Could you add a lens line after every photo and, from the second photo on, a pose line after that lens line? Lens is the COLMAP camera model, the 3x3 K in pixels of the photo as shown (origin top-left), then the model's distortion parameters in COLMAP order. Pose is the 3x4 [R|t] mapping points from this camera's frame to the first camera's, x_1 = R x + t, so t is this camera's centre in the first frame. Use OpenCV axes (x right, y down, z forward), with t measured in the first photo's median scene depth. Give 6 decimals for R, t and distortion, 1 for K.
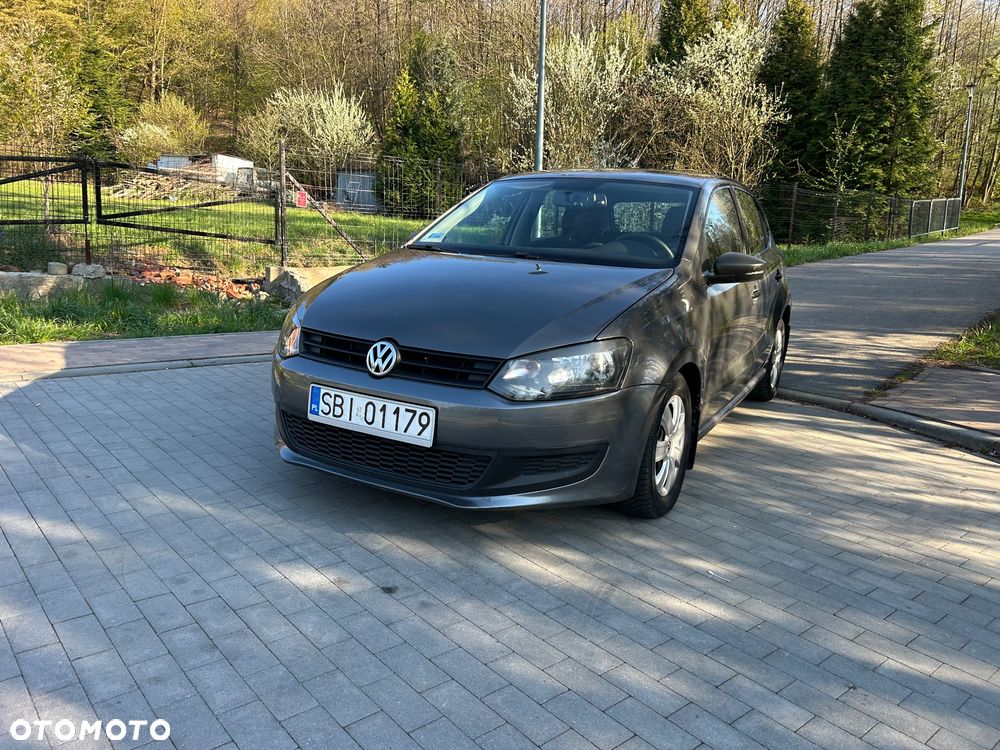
lens RADIAL K [[754.9, 0, 490.9], [0, 754.9, 372.1], [0, 0, 1]] dist [0.051021, -0.058939]
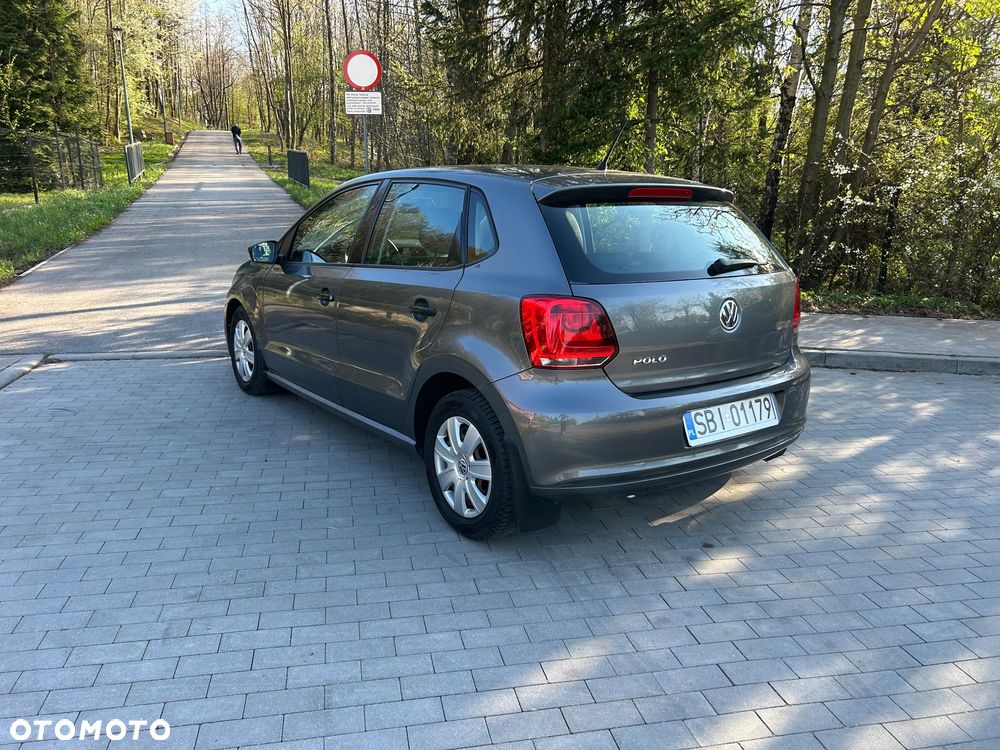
lens RADIAL K [[754.9, 0, 497.0], [0, 754.9, 384.3], [0, 0, 1]] dist [0.051021, -0.058939]
pose [[0.472139, -0.253703, 0.844227, -0.531072], [0.166644, 0.966110, 0.197135, -0.118861], [-0.865630, 0.047610, 0.498416, 0.256704]]
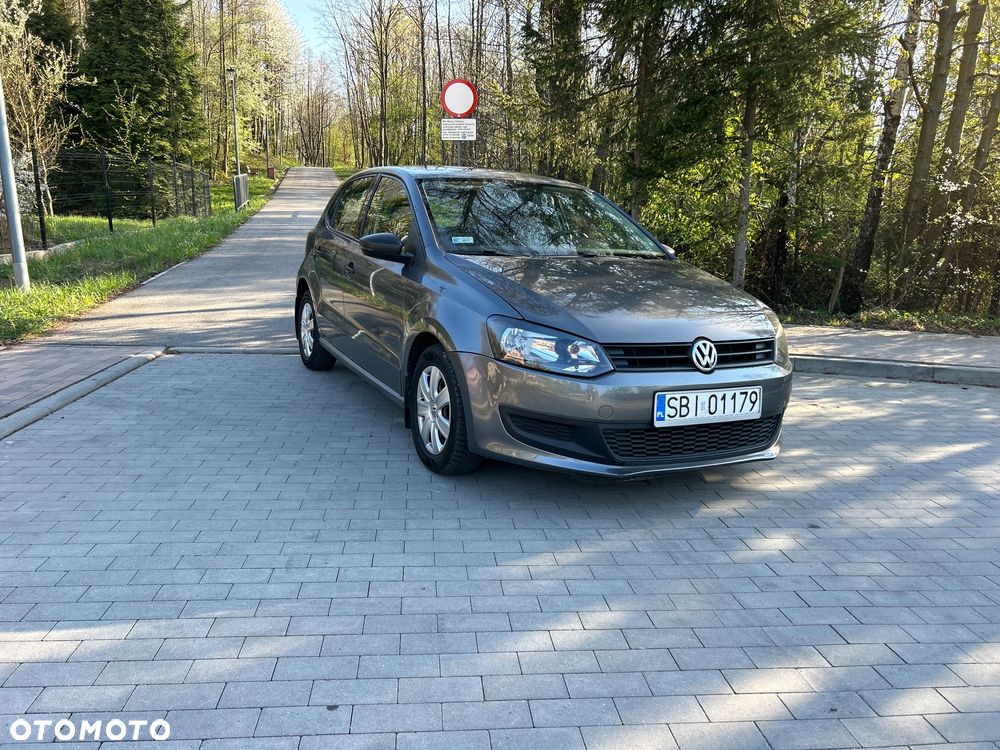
lens RADIAL K [[754.9, 0, 491.7], [0, 754.9, 387.1], [0, 0, 1]] dist [0.051021, -0.058939]
pose [[0.568483, -0.201944, 0.797524, -0.562593], [0.153524, 0.978417, 0.138316, -0.080670], [-0.808243, 0.043808, 0.587217, 0.267243]]
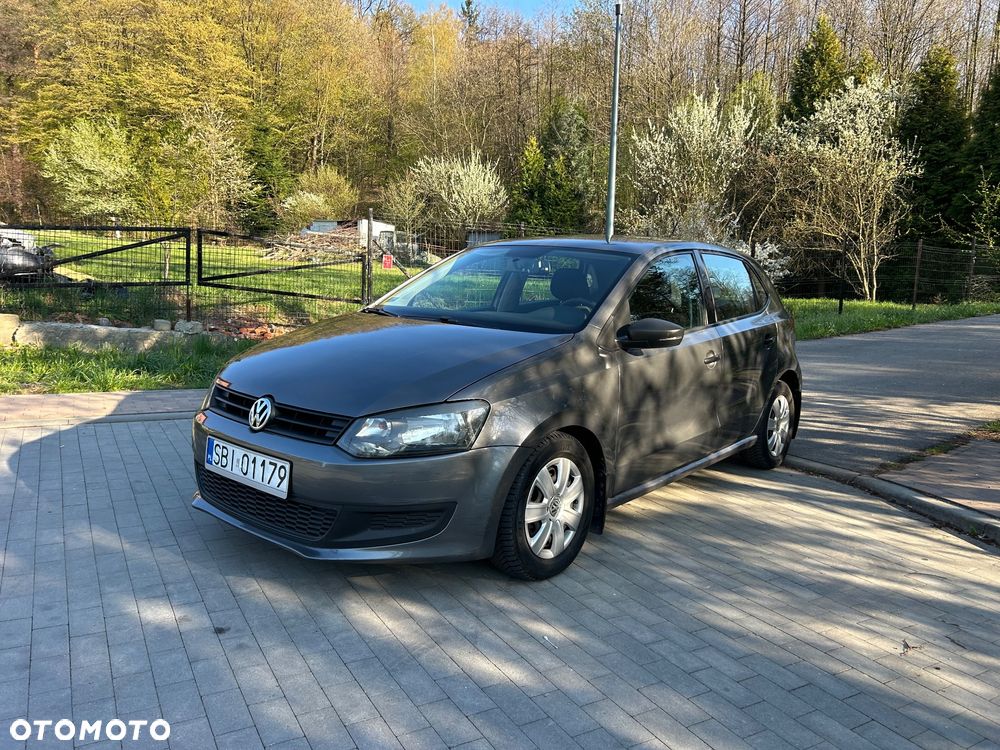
lens RADIAL K [[754.9, 0, 504.9], [0, 754.9, 371.6], [0, 0, 1]] dist [0.051021, -0.058939]
pose [[0.985208, 0.018310, -0.170379, 0.174048], [-0.030988, 0.996920, -0.072049, -0.004951], [0.168535, 0.076263, 0.982741, -0.006960]]
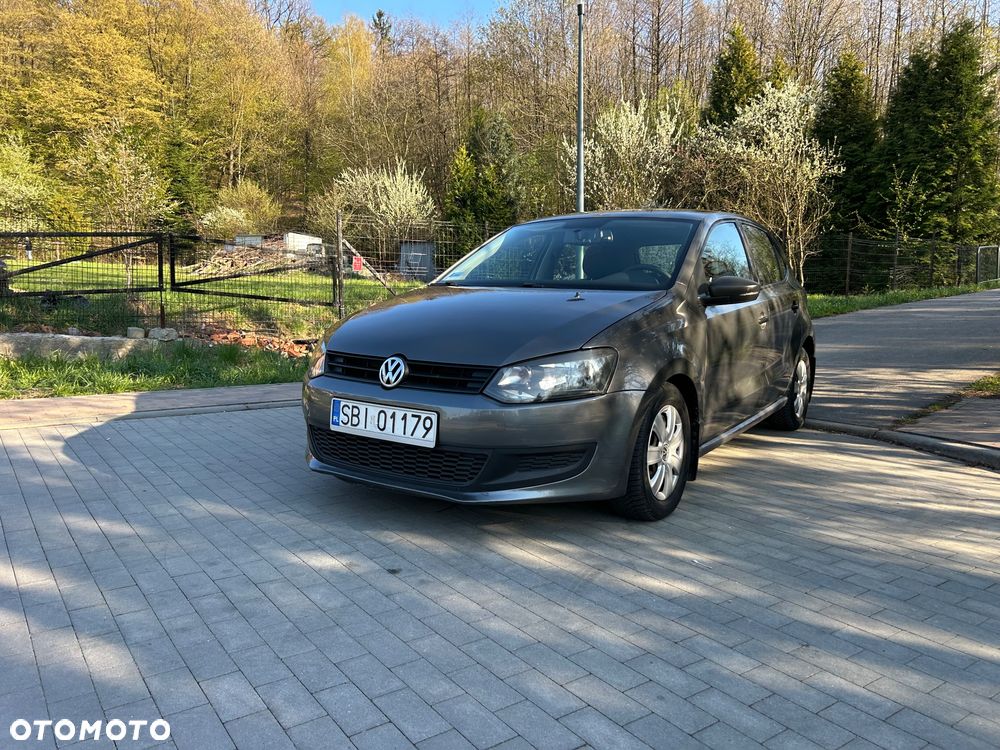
lens RADIAL K [[754.9, 0, 491.0], [0, 754.9, 384.5], [0, 0, 1]] dist [0.051021, -0.058939]
pose [[0.995954, -0.024276, -0.086518, 0.044250], [0.017988, 0.997189, -0.072733, 0.038461], [0.088040, 0.070883, 0.993592, -0.044993]]
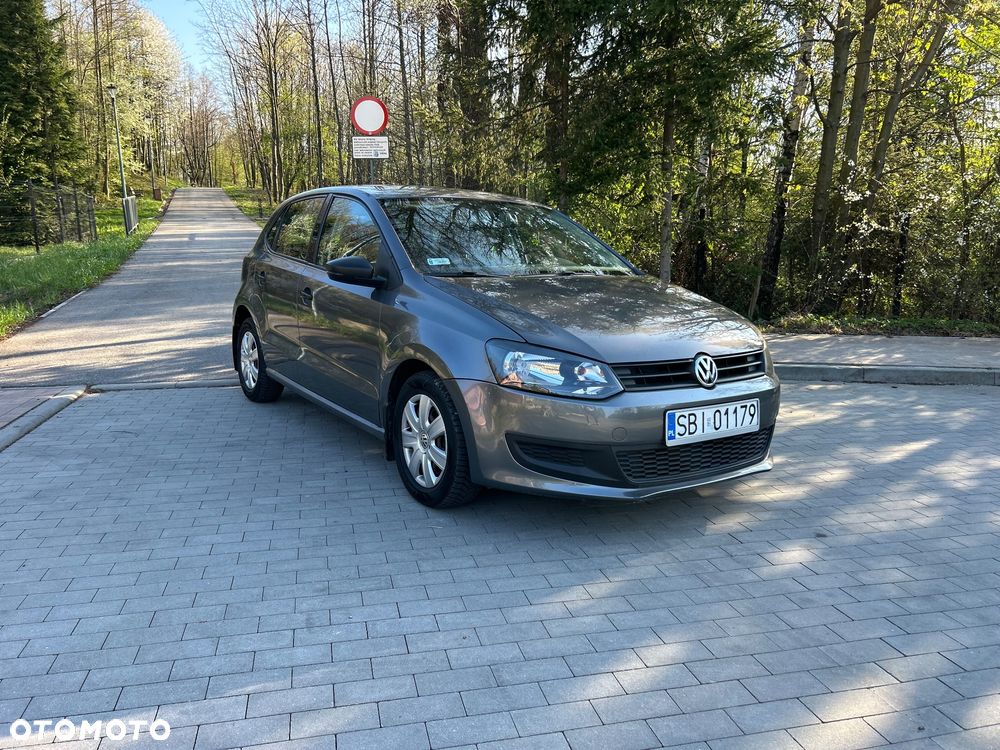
lens RADIAL K [[754.9, 0, 491.4], [0, 754.9, 390.4], [0, 0, 1]] dist [0.051021, -0.058939]
pose [[0.452022, -0.214886, 0.865737, -0.576418], [0.186403, 0.971877, 0.143906, -0.096178], [-0.872313, 0.096327, 0.479365, 0.334323]]
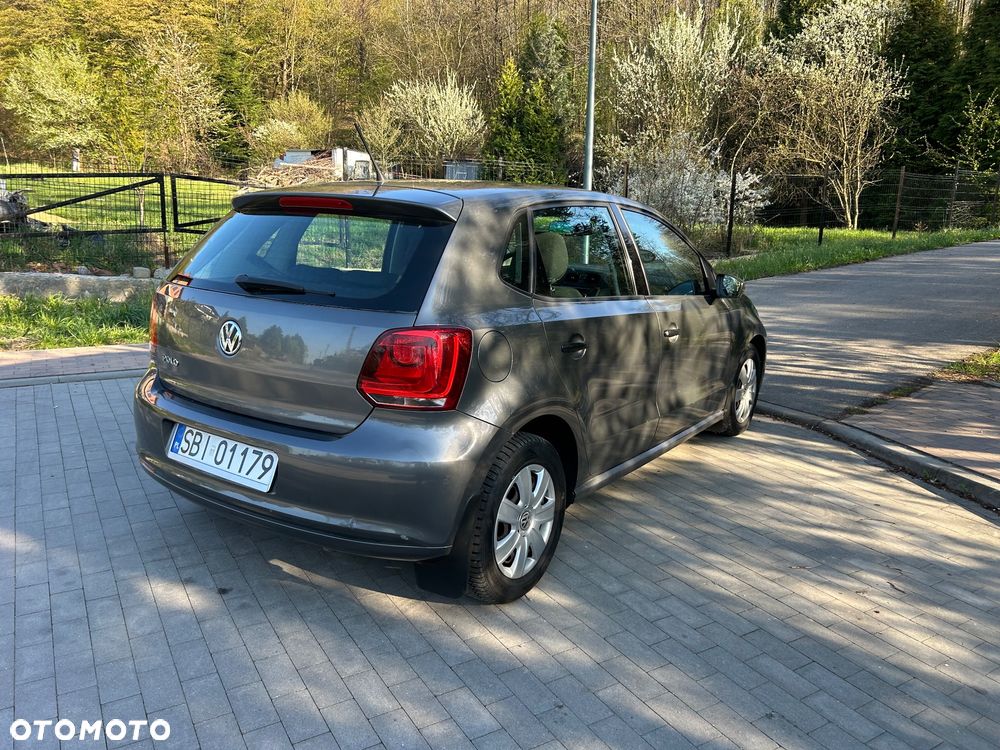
lens RADIAL K [[754.9, 0, 493.1], [0, 754.9, 380.0], [0, 0, 1]] dist [0.051021, -0.058939]
pose [[0.986847, 0.018316, -0.160618, 0.181765], [-0.013301, 0.999392, 0.032241, -0.032218], [0.161111, -0.029681, 0.986490, -0.031709]]
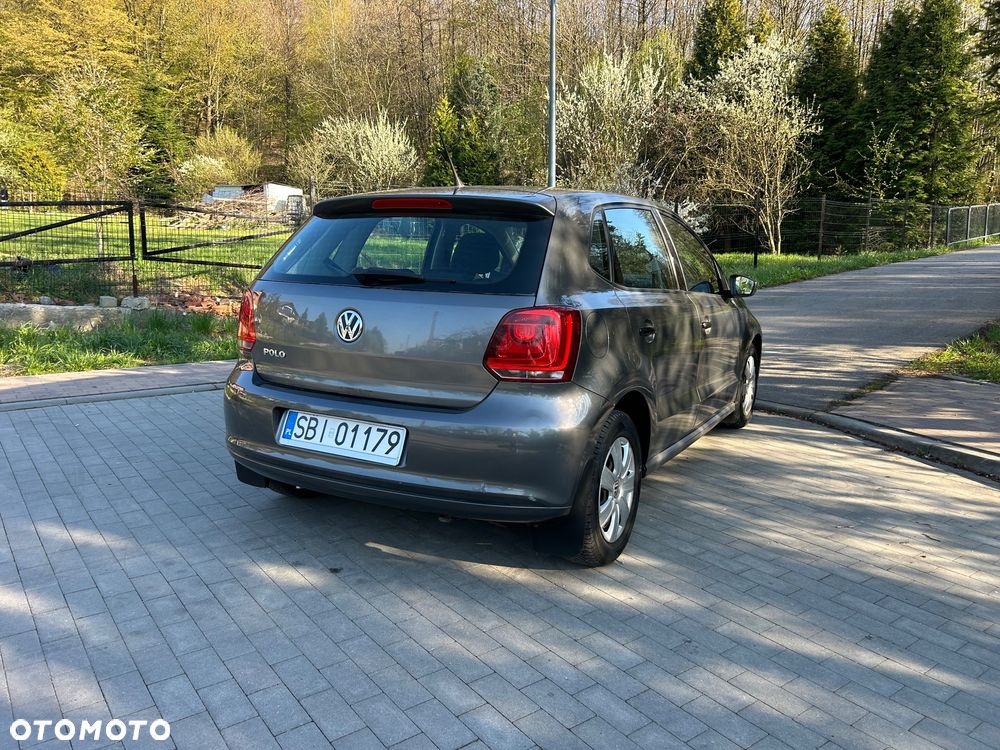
lens RADIAL K [[754.9, 0, 499.4], [0, 754.9, 376.4], [0, 0, 1]] dist [0.051021, -0.058939]
pose [[0.998016, -0.019747, -0.059776, 0.083231], [0.018805, 0.999691, -0.016278, -0.000229], [0.060079, 0.015121, 0.998079, -0.083881]]
